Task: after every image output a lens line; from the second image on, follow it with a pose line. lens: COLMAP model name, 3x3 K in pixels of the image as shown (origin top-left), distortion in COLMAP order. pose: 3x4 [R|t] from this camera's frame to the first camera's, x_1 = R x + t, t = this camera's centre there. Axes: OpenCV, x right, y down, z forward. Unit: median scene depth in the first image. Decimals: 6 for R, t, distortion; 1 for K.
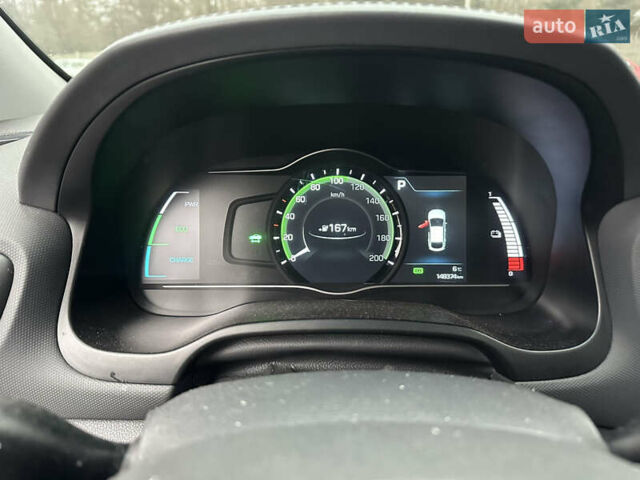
lens RADIAL K [[453.4, 0, 323.7], [0, 453.4, 239.0], [0, 0, 1]] dist [0.039030, -0.053192]
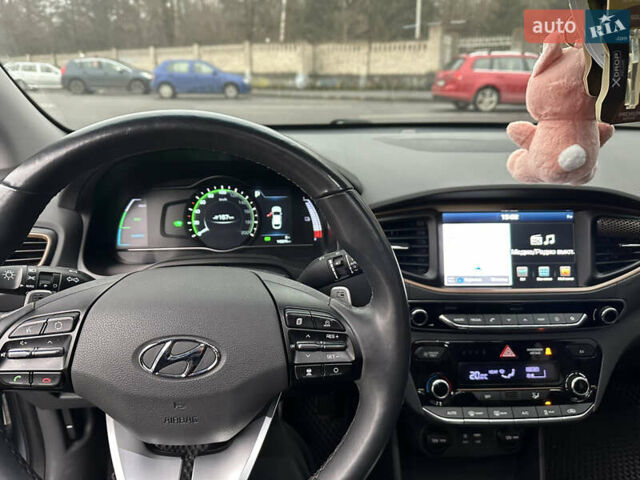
lens RADIAL K [[502.3, 0, 331.3], [0, 502.3, 238.5], [0, 0, 1]] dist [0.040951, -0.057662]
pose [[0.998123, -0.023355, 0.056617, 0.355080], [0.024246, 0.999592, -0.015103, 0.105502], [-0.056241, 0.016448, 0.998282, -1.089886]]
